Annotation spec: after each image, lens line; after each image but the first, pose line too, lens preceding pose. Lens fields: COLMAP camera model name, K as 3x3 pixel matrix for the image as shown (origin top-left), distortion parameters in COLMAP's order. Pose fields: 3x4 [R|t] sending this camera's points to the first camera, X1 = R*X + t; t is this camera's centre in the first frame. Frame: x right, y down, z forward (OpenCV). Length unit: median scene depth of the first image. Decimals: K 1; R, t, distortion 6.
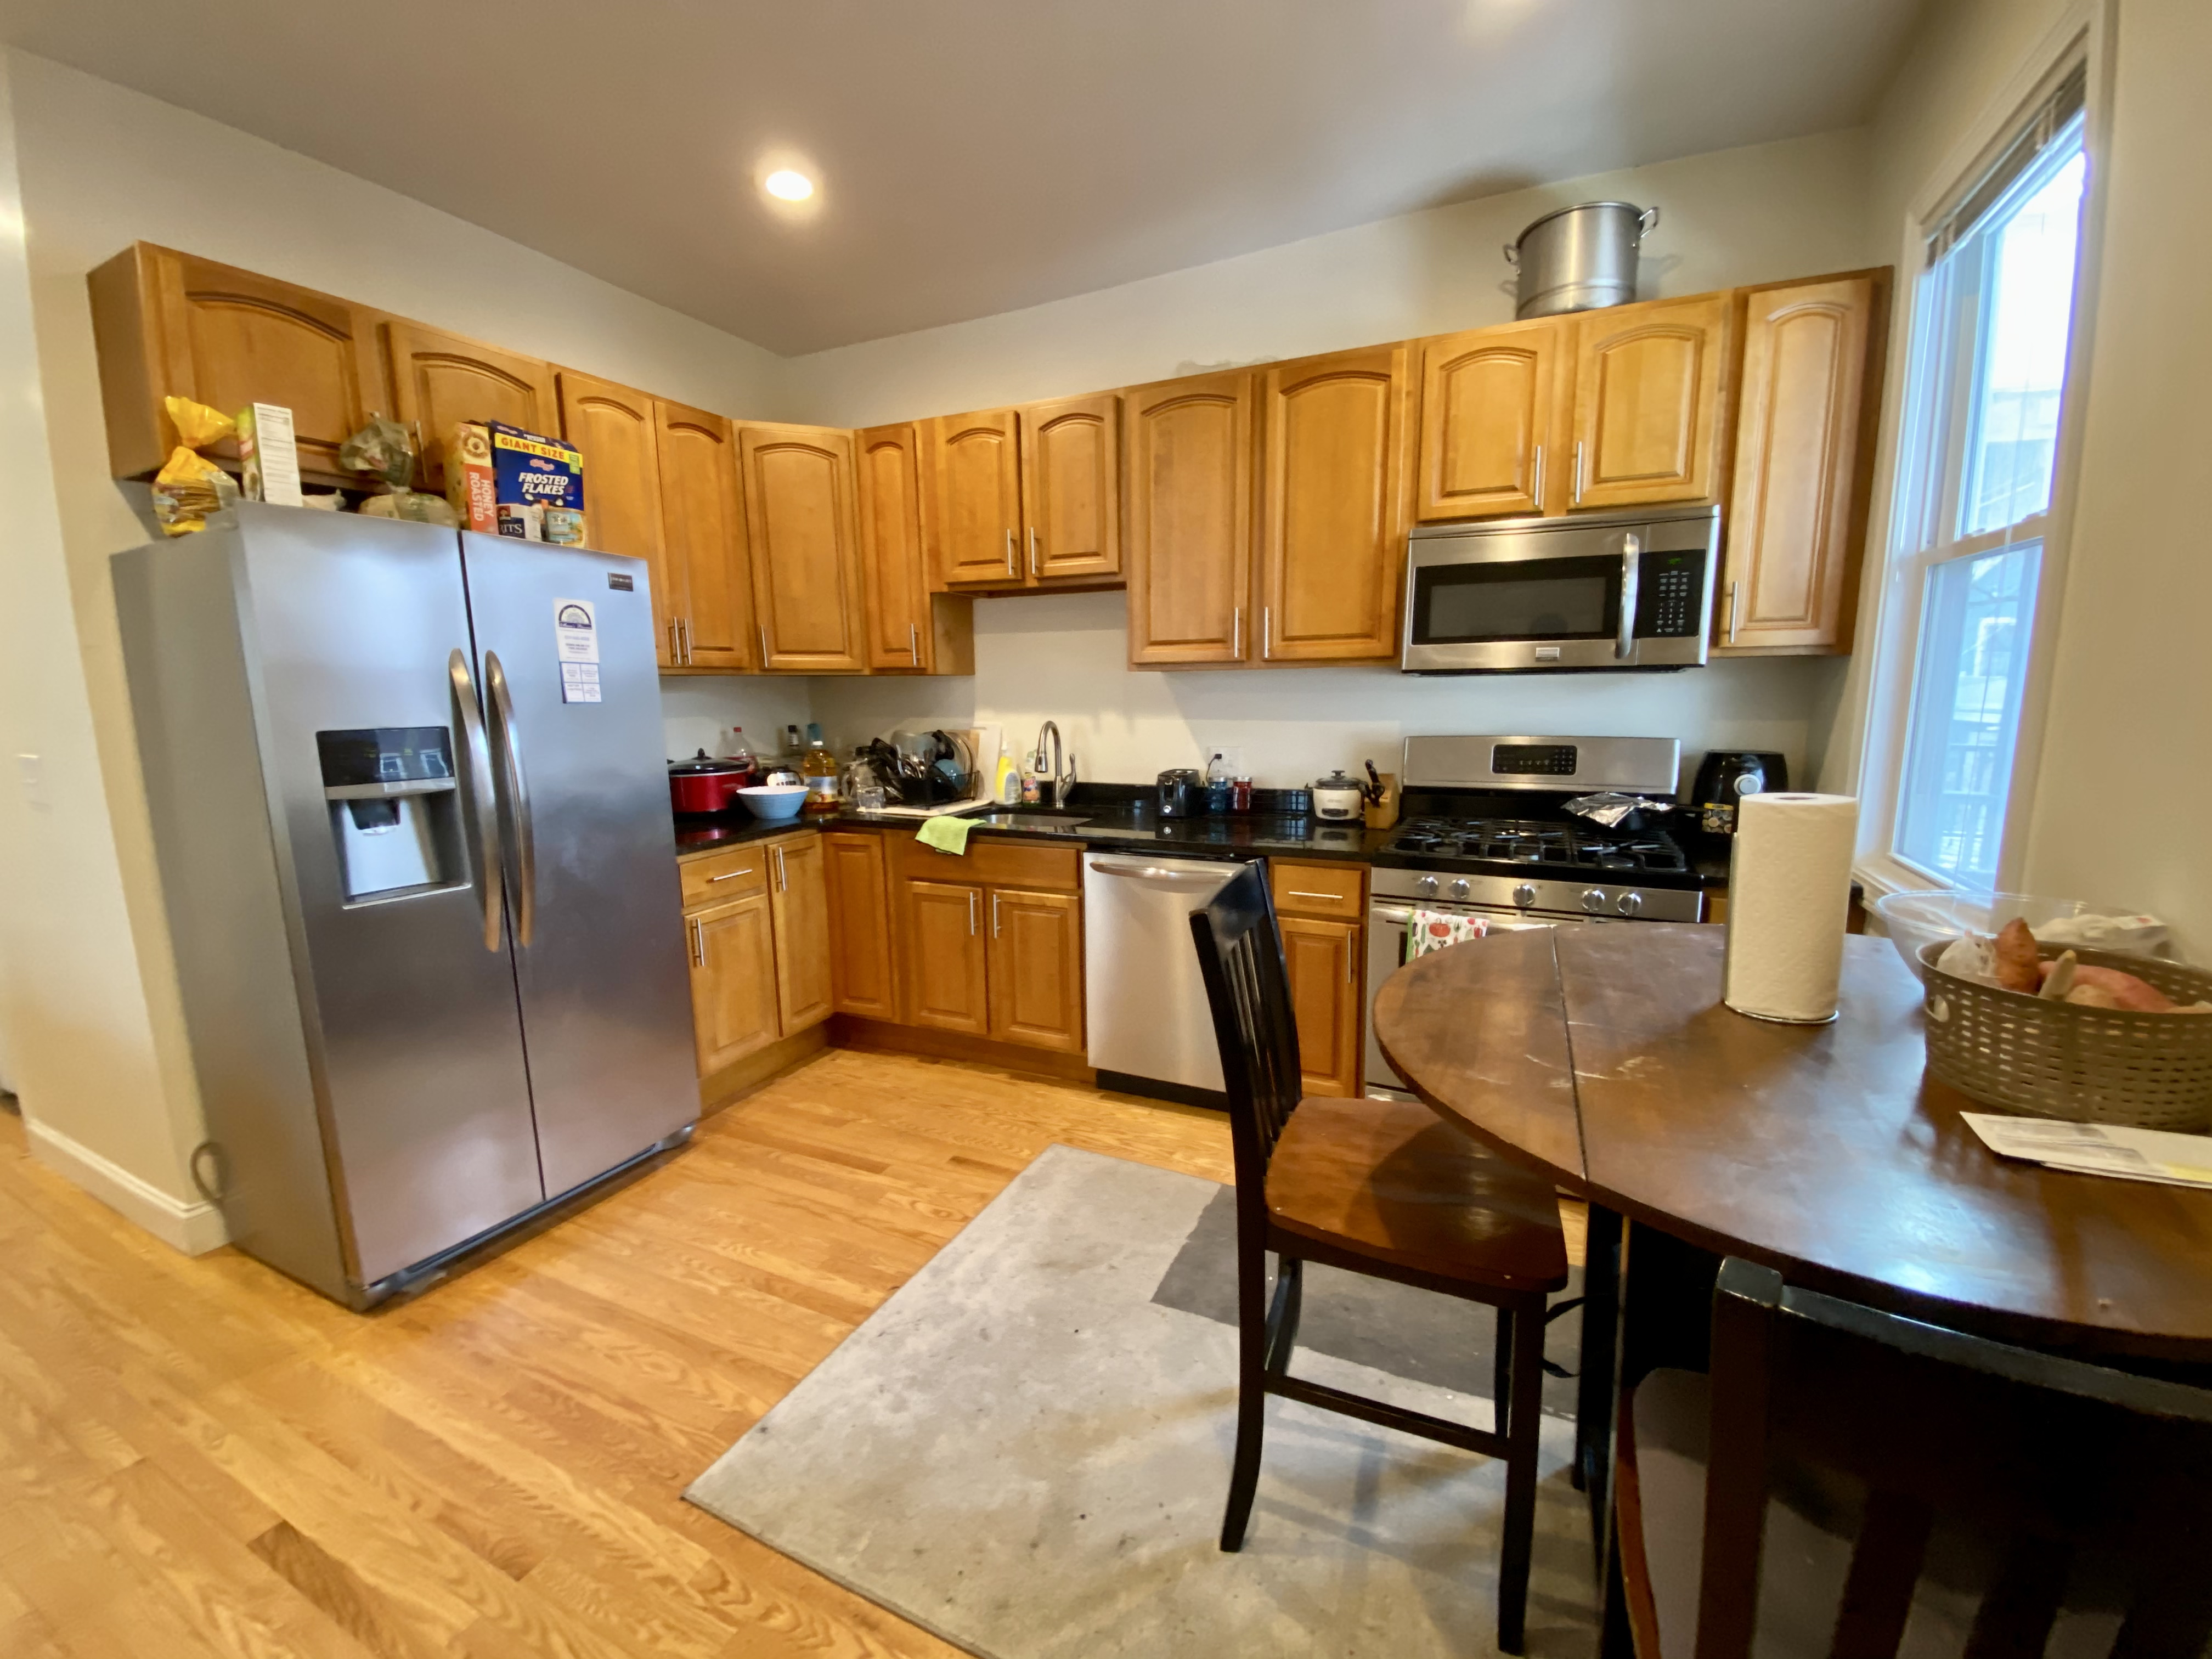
lens RADIAL K [[890.0, 0, 1106.0], [0, 890.0, 829.5], [0, 0, 1]] dist [0.020317, -0.023604]
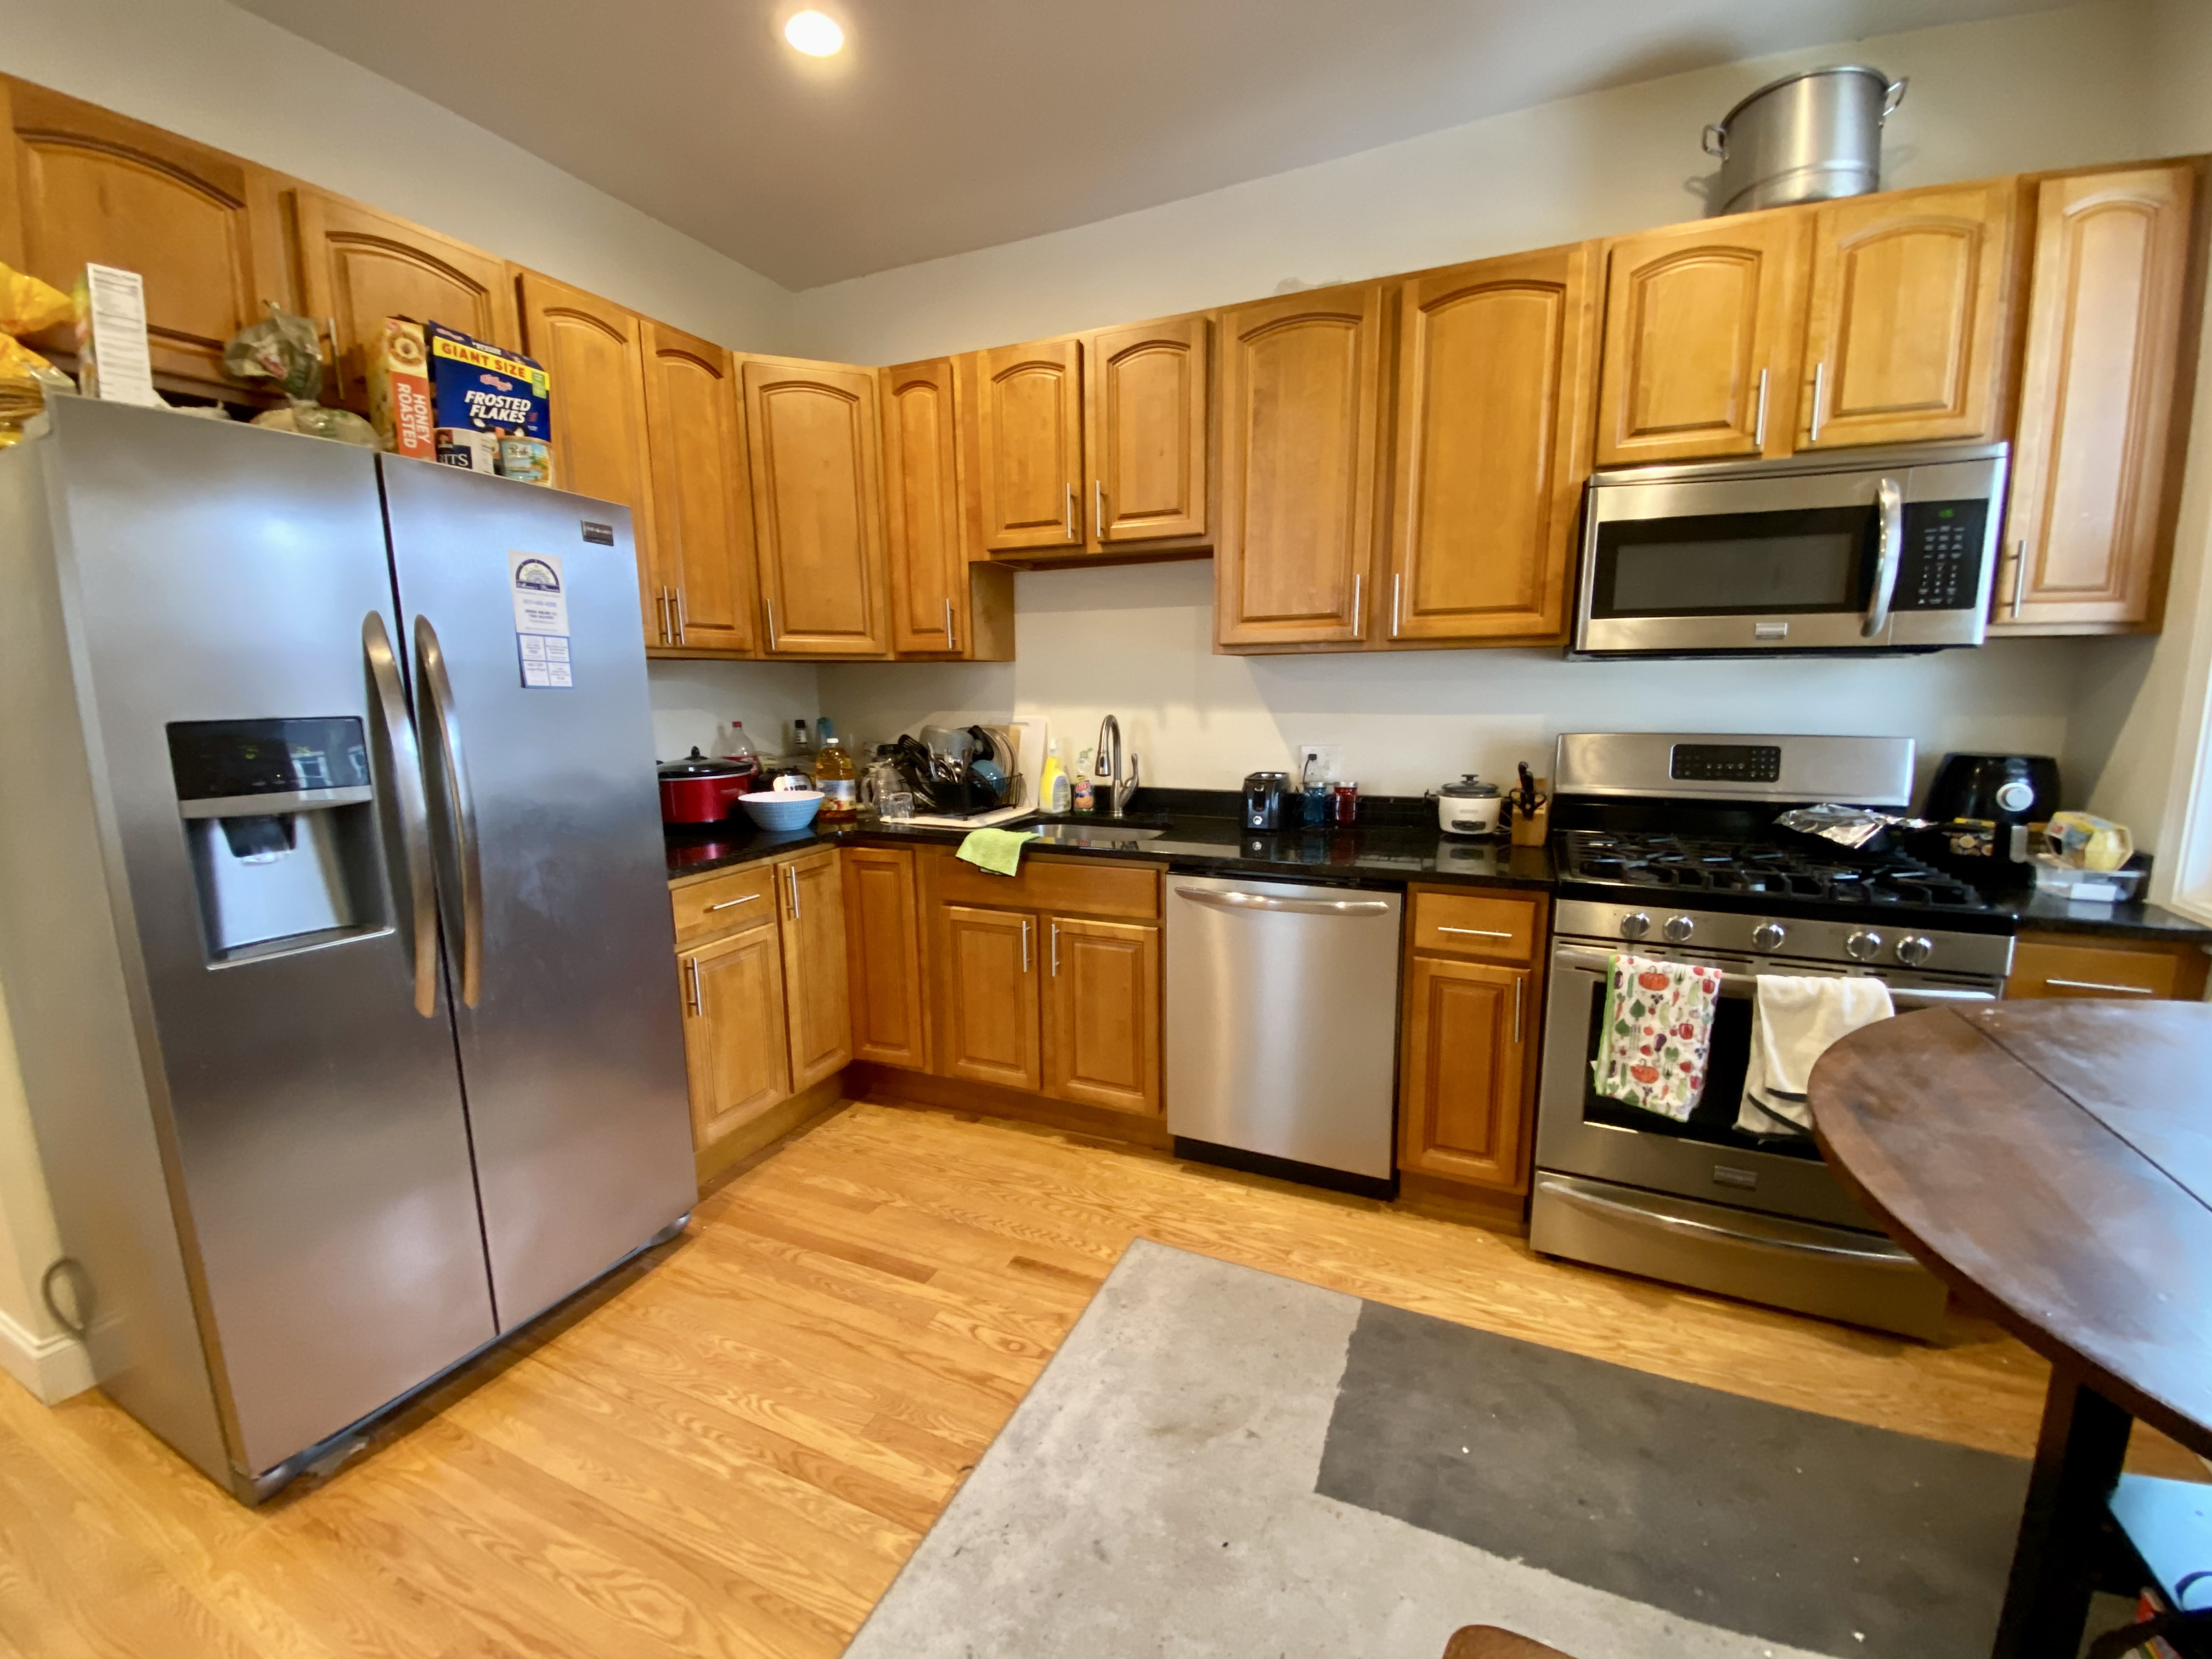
lens RADIAL K [[893.2, 0, 1106.0], [0, 893.2, 829.5], [0, 0, 1]] dist [0.015174, -0.018981]
pose [[0.999865, 0.000961, 0.016406, -0.106466], [-0.000987, 0.999998, 0.001576, -0.018950], [-0.016404, -0.001592, 0.999864, 0.200965]]
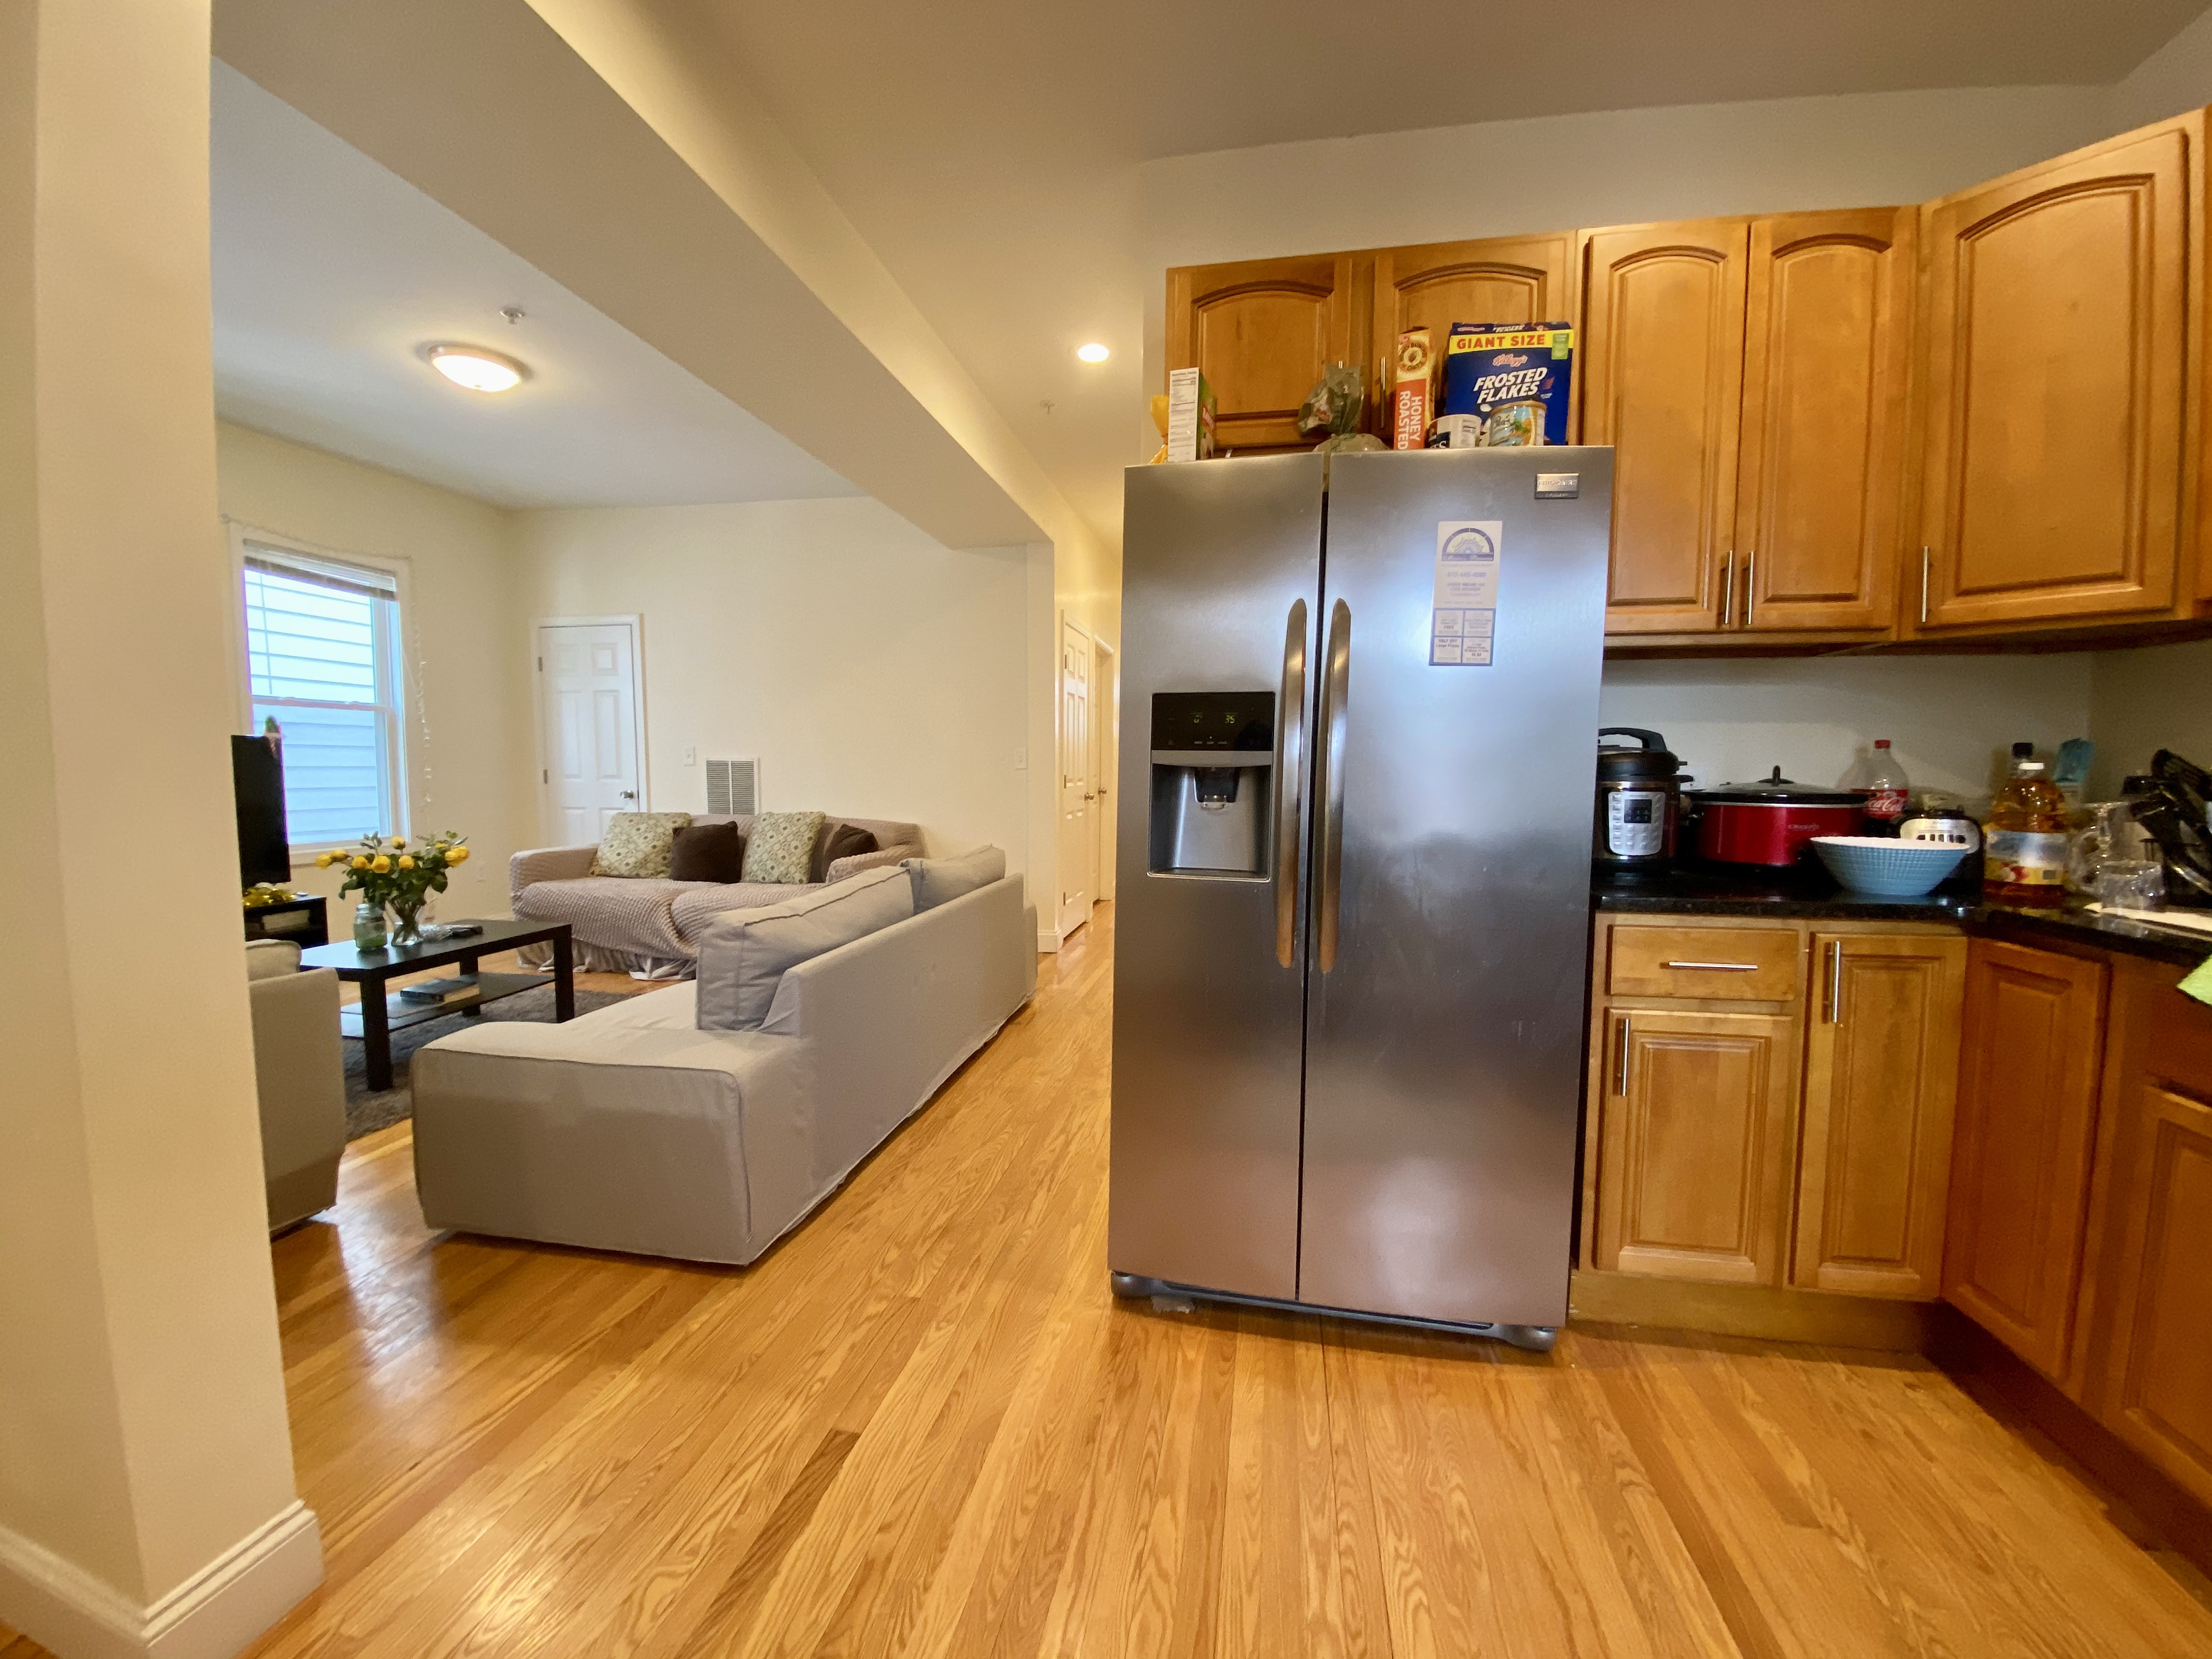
lens RADIAL K [[893.2, 0, 1106.0], [0, 893.2, 829.5], [0, 0, 1]] dist [0.015174, -0.018981]
pose [[0.251501, 0.086393, -0.963993, 0.042562], [-0.165566, 0.985167, 0.045095, 0.002835], [0.953591, 0.148263, 0.262075, 0.515487]]
